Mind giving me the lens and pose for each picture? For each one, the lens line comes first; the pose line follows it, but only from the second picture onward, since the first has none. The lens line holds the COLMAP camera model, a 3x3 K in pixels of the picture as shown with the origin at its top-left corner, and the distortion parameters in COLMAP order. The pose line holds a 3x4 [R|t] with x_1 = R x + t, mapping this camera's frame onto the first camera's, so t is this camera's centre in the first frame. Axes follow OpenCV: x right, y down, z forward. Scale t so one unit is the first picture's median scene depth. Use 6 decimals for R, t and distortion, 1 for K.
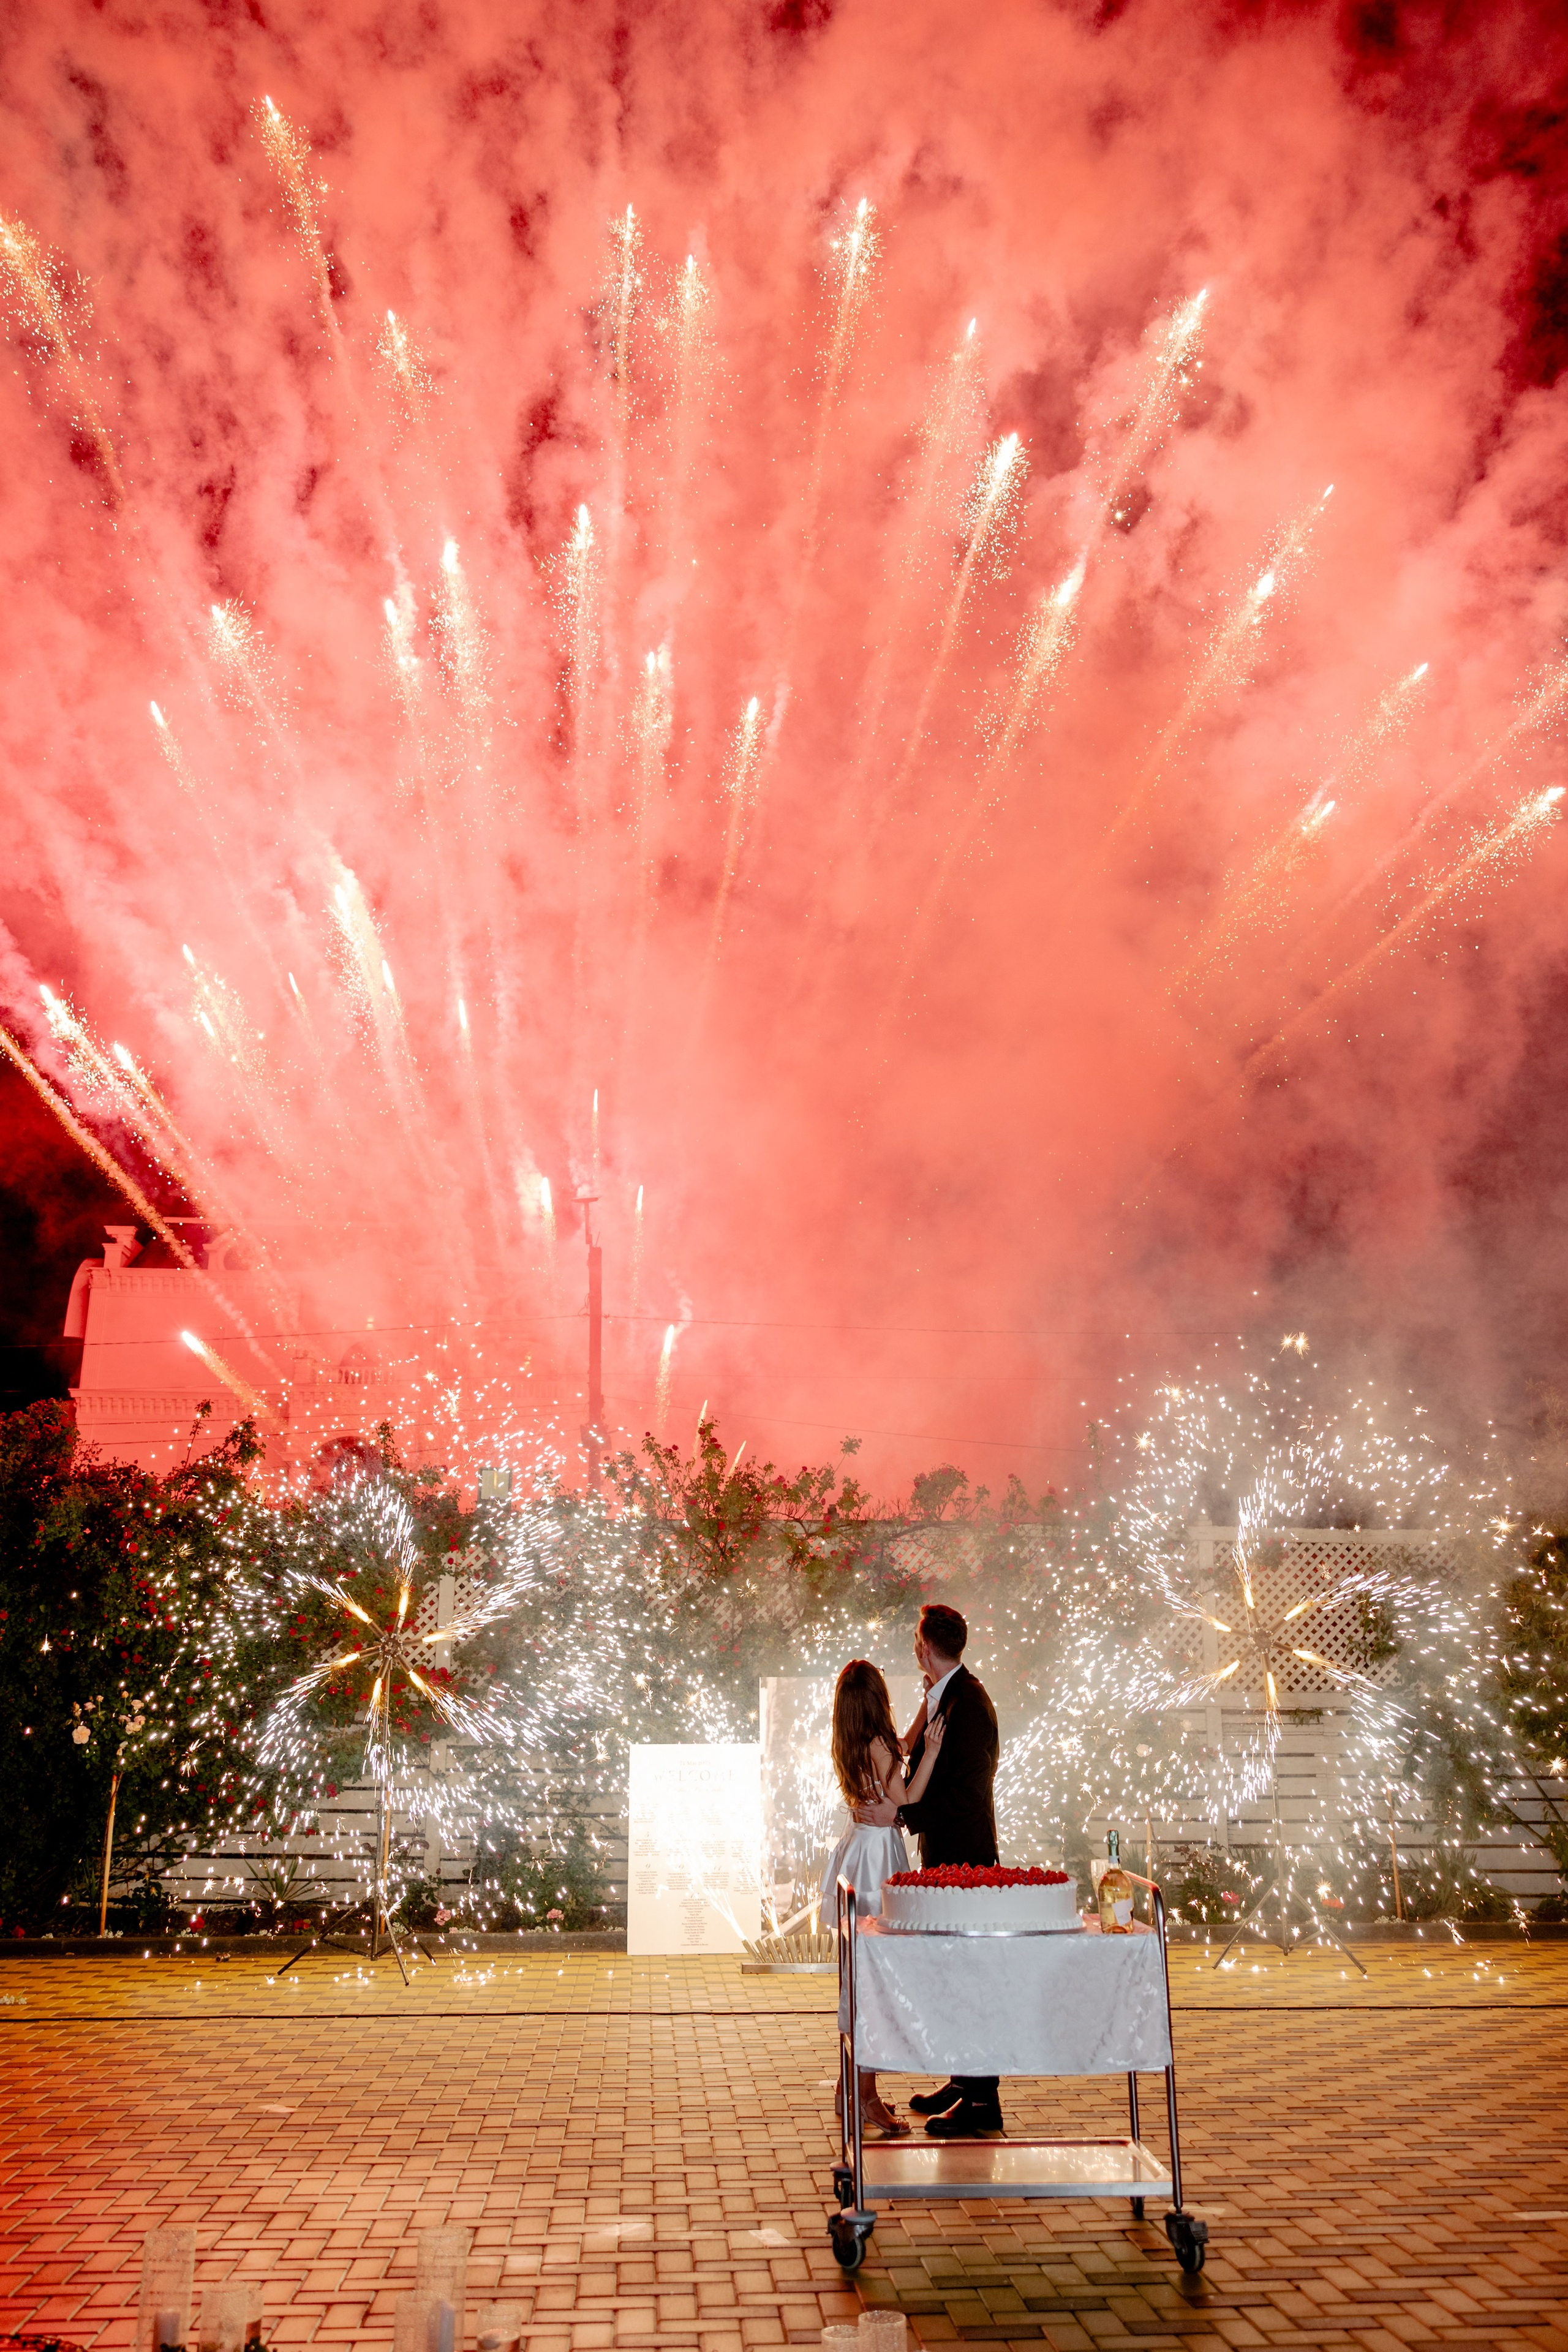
lens RADIAL K [[1907.4, 0, 773.2], [0, 1907.4, 1175.5], [0, 0, 1]] dist [0.008498, 0.000612]
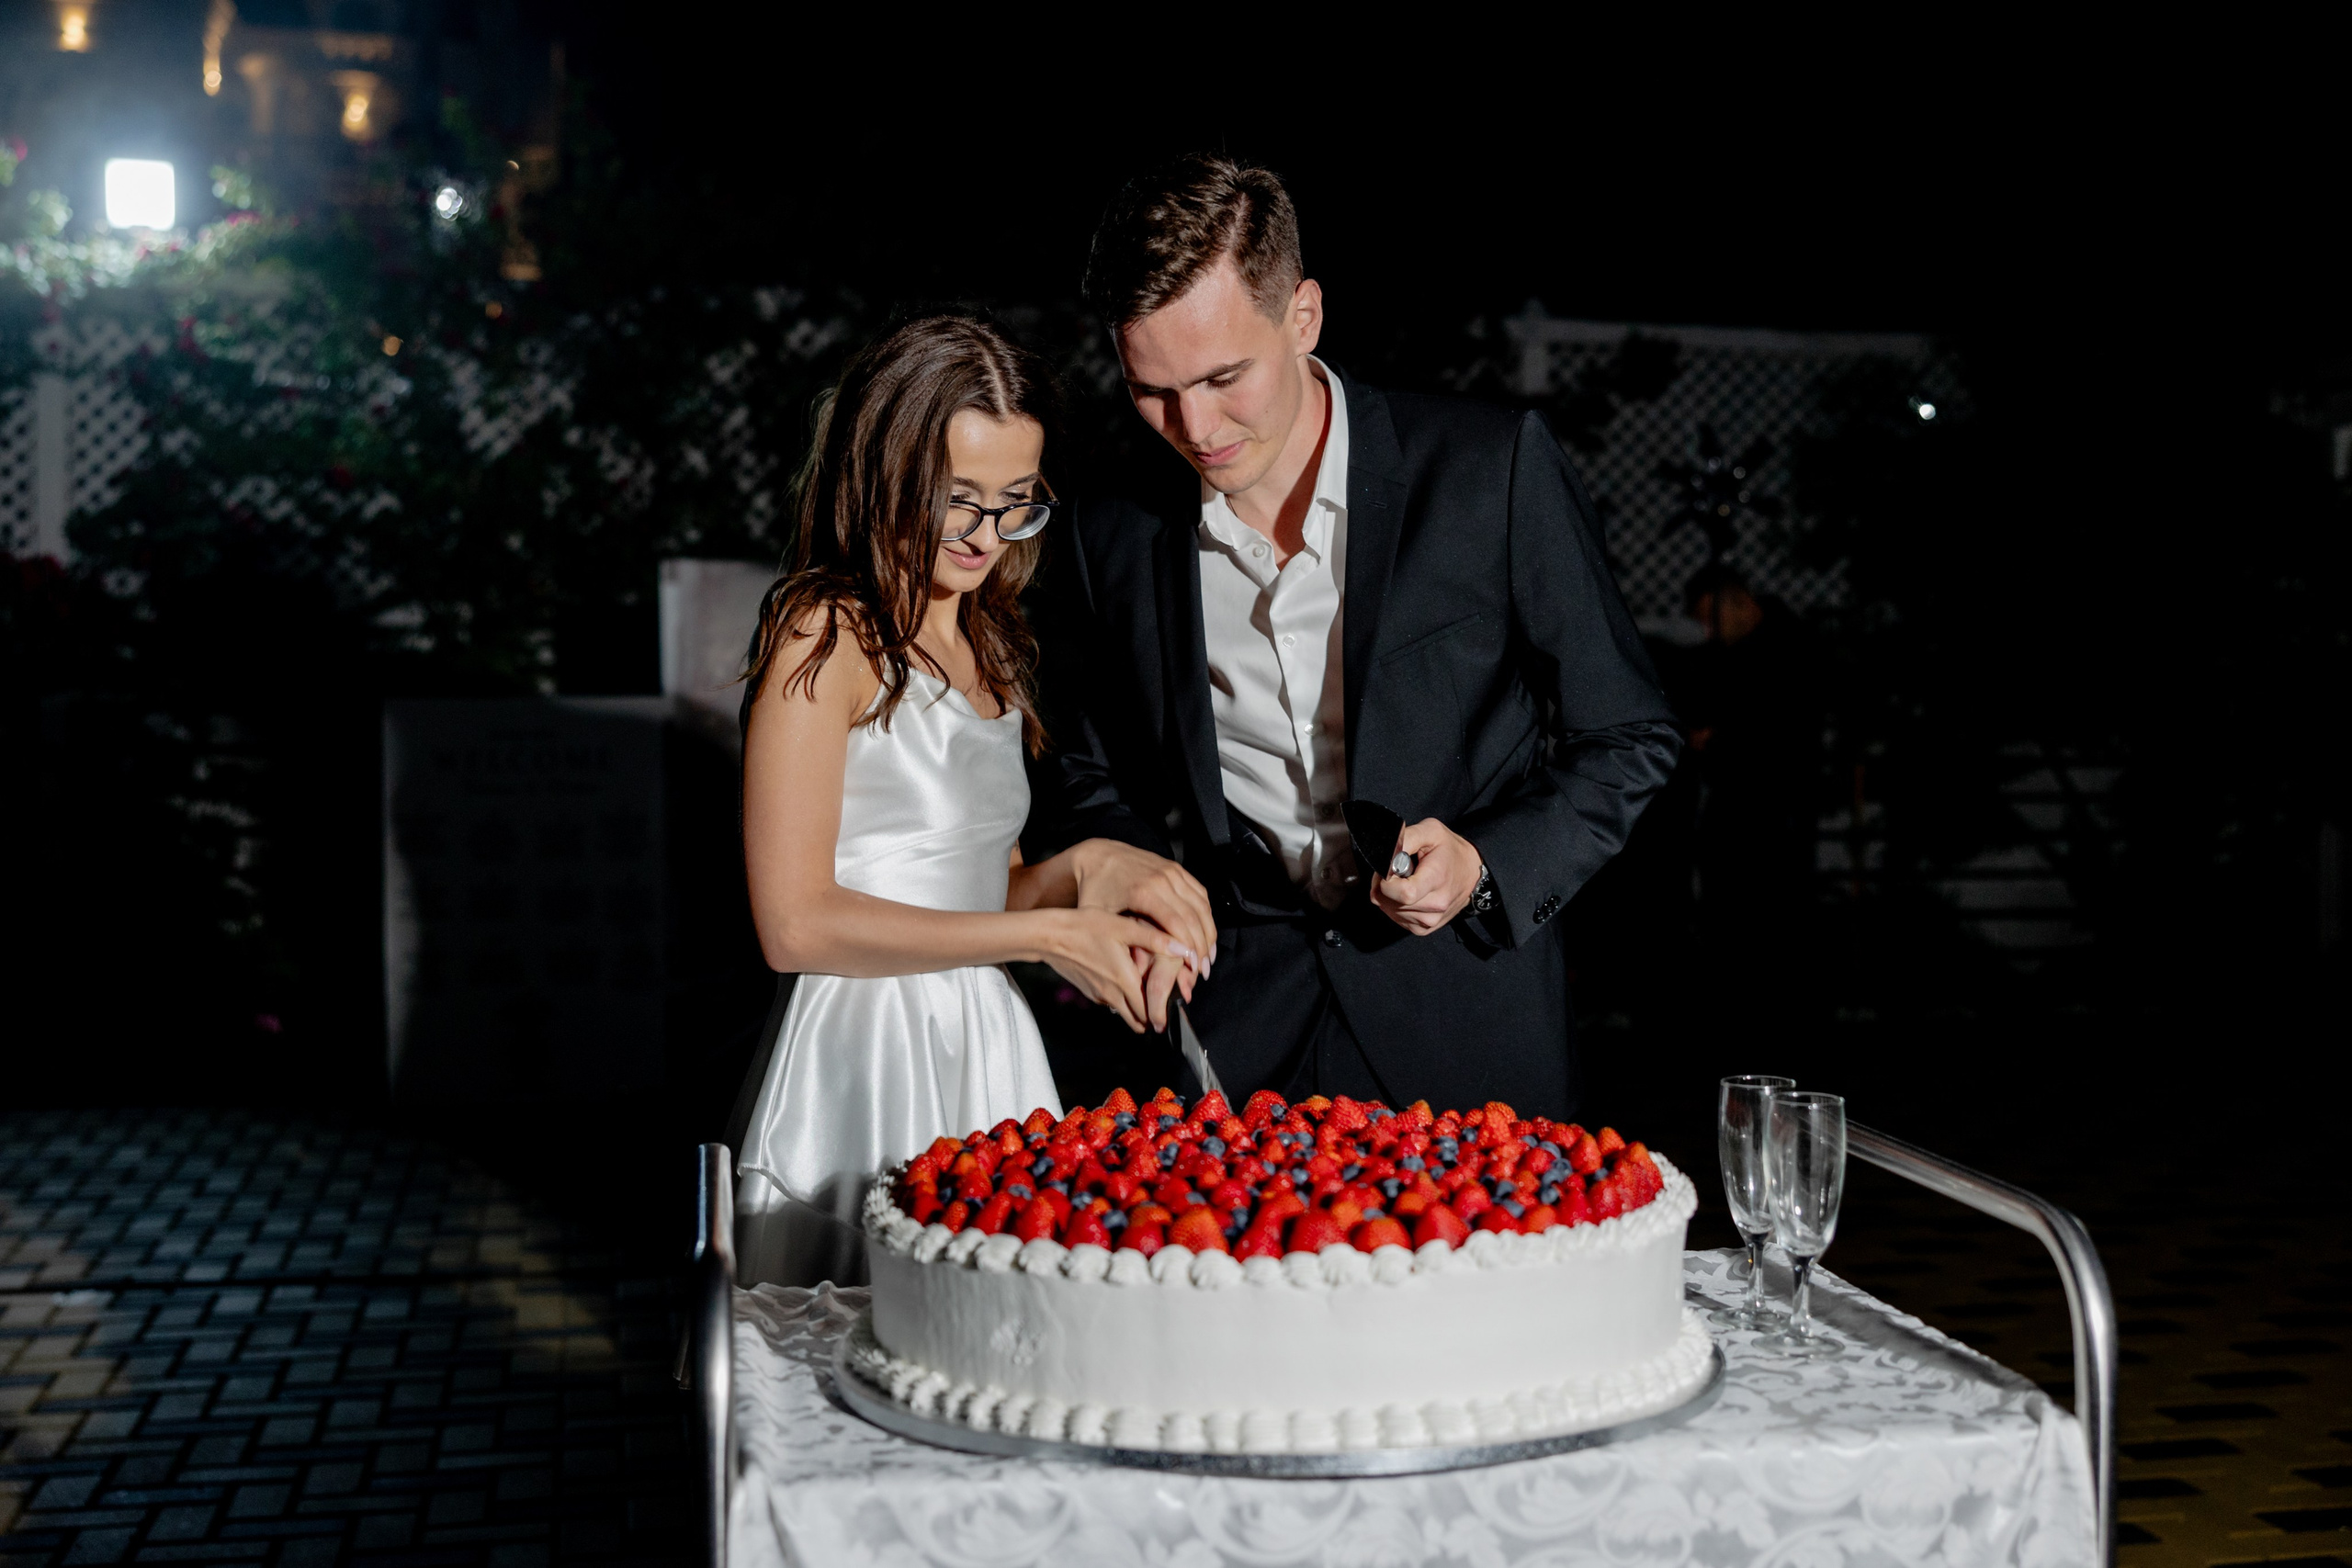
lens RADIAL K [[2727.1, 0, 1170.3], [0, 2727.1, 788.5], [0, 0, 1]] dist [0.004152, 0.005477]
pose [[0.990010, -0.000805, 0.140996, 0.037295], [-0.042867, 0.950929, 0.306425, 0.177412], [-0.134324, -0.309408, 0.941395, 0.563080]]
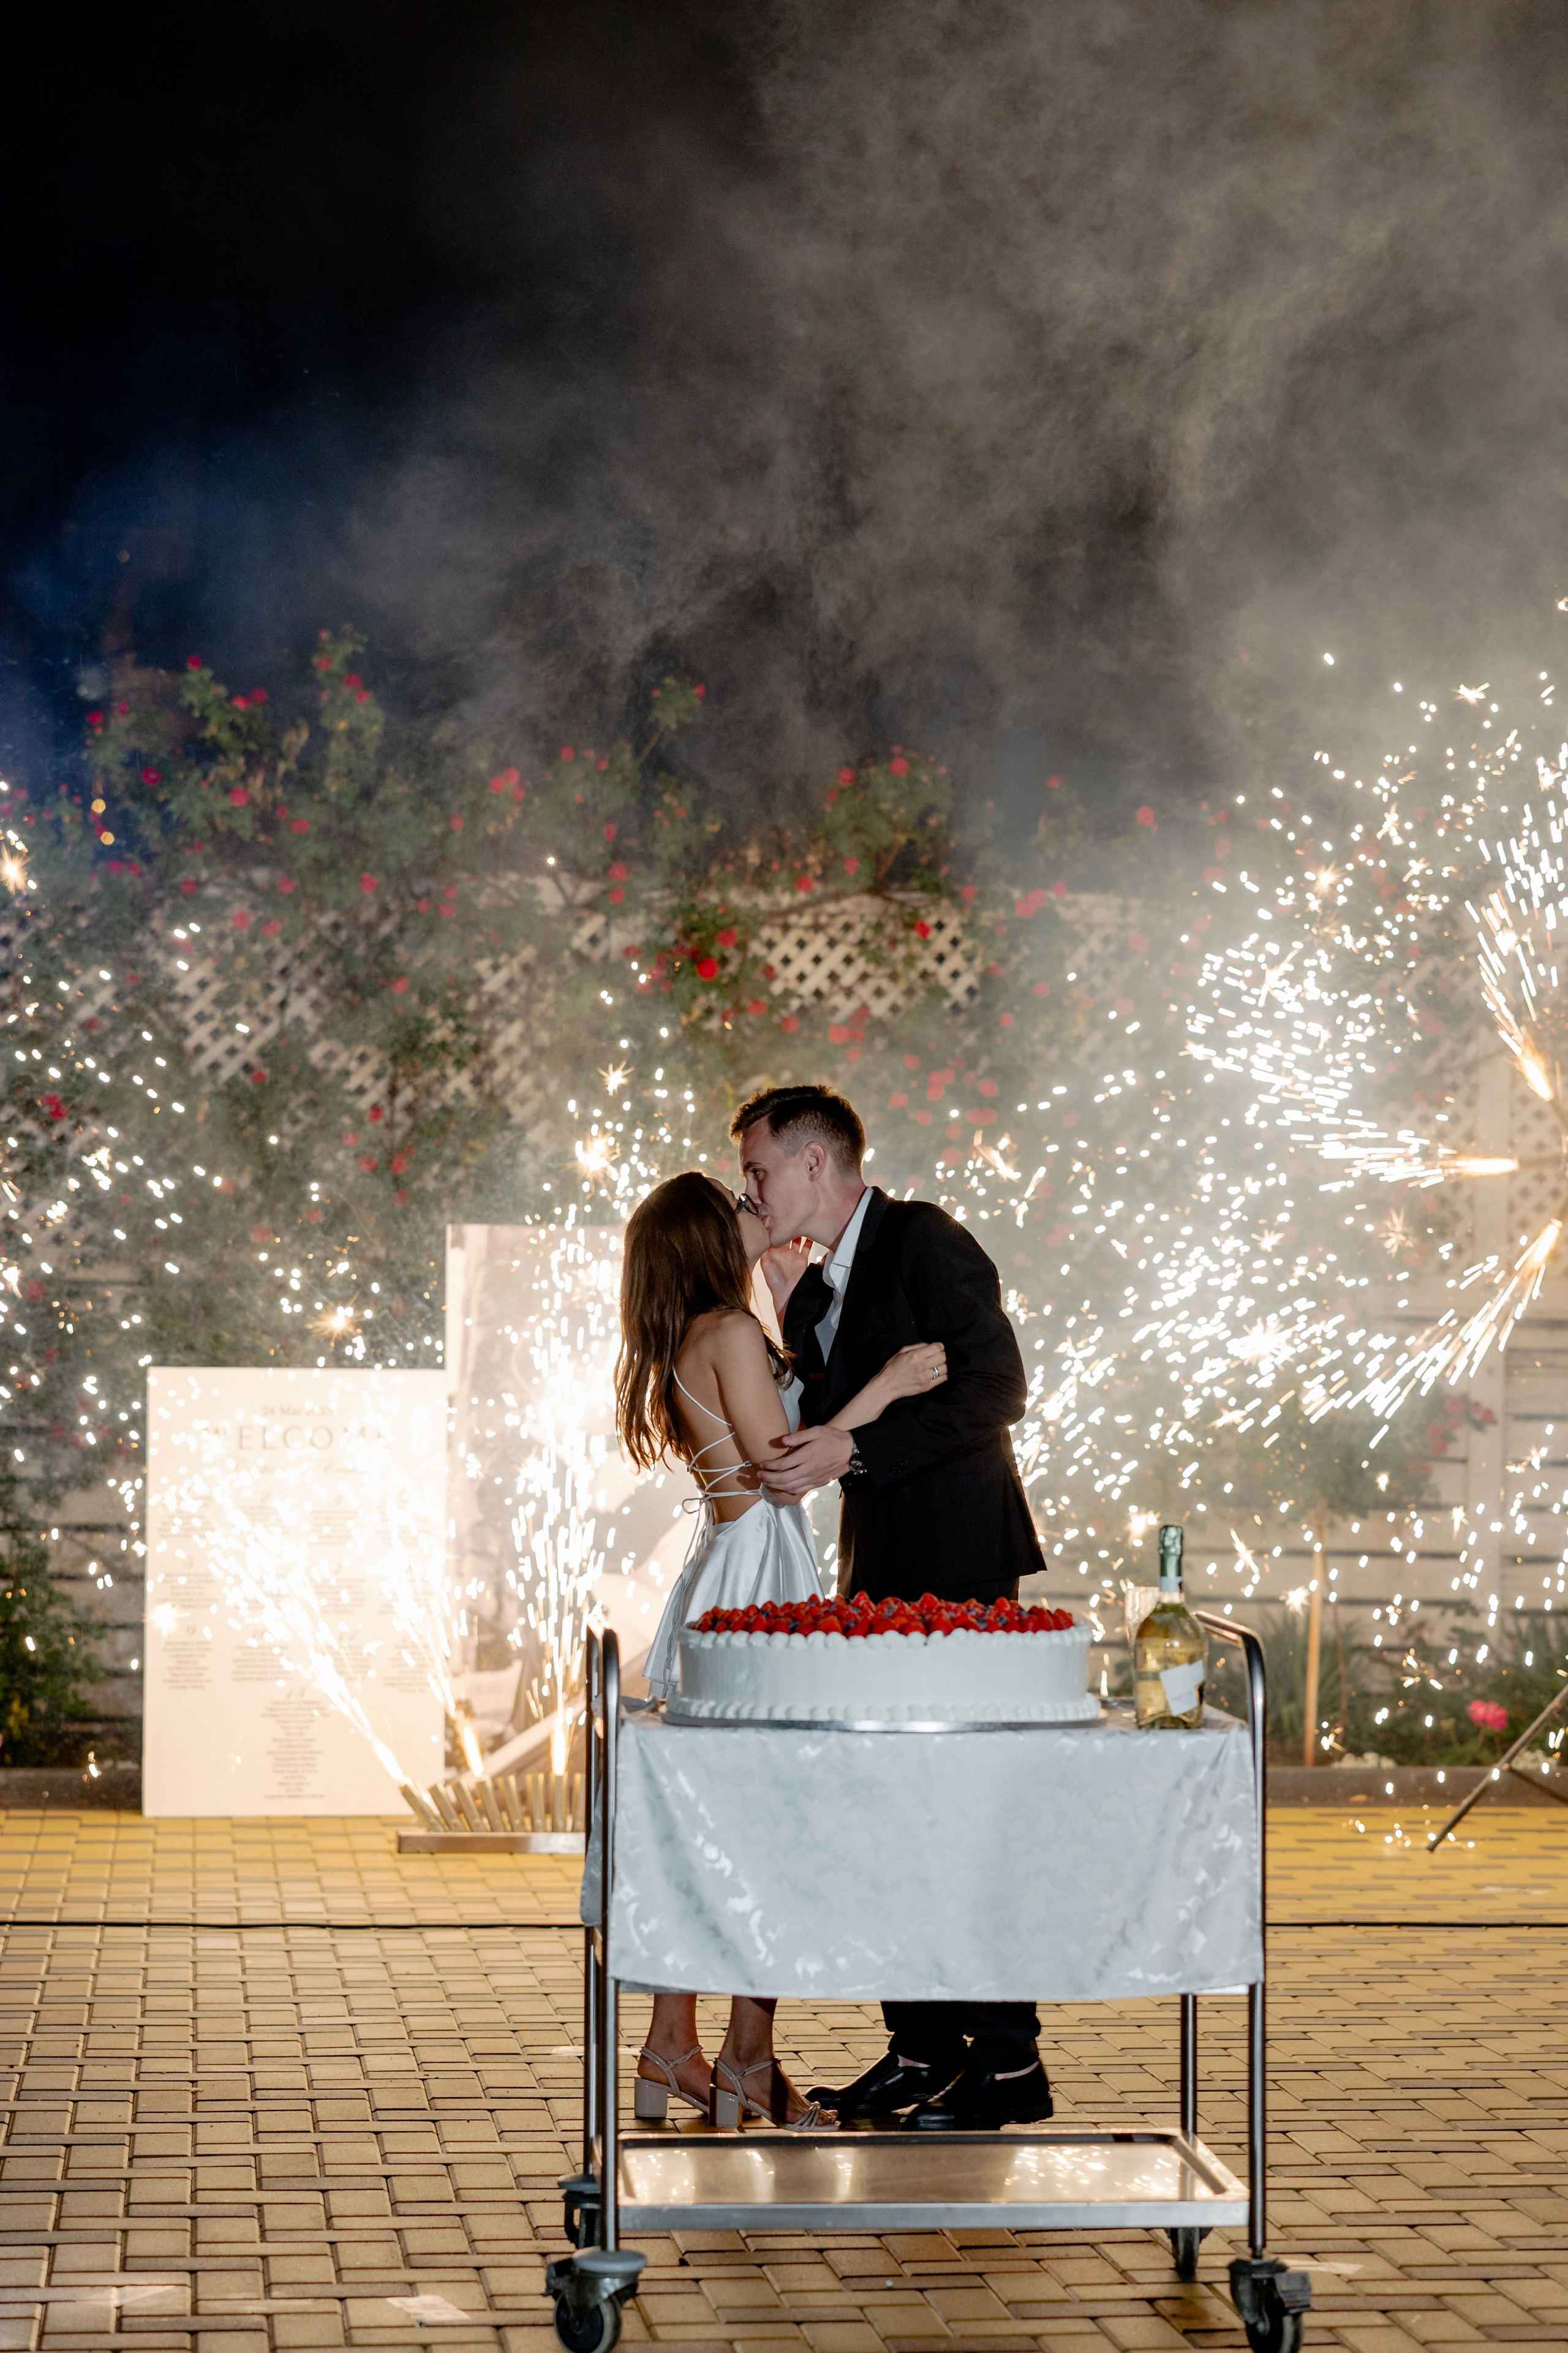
lens RADIAL K [[4726.7, 0, 775.1], [0, 4726.7, 1175.1], [0, 0, 1]] dist [-0.005225, 0.298162]
pose [[0.998253, 0.016538, 0.056724, 0.010006], [-0.029585, 0.970917, 0.237581, -0.011993], [-0.051145, -0.238844, 0.969710, -0.083093]]
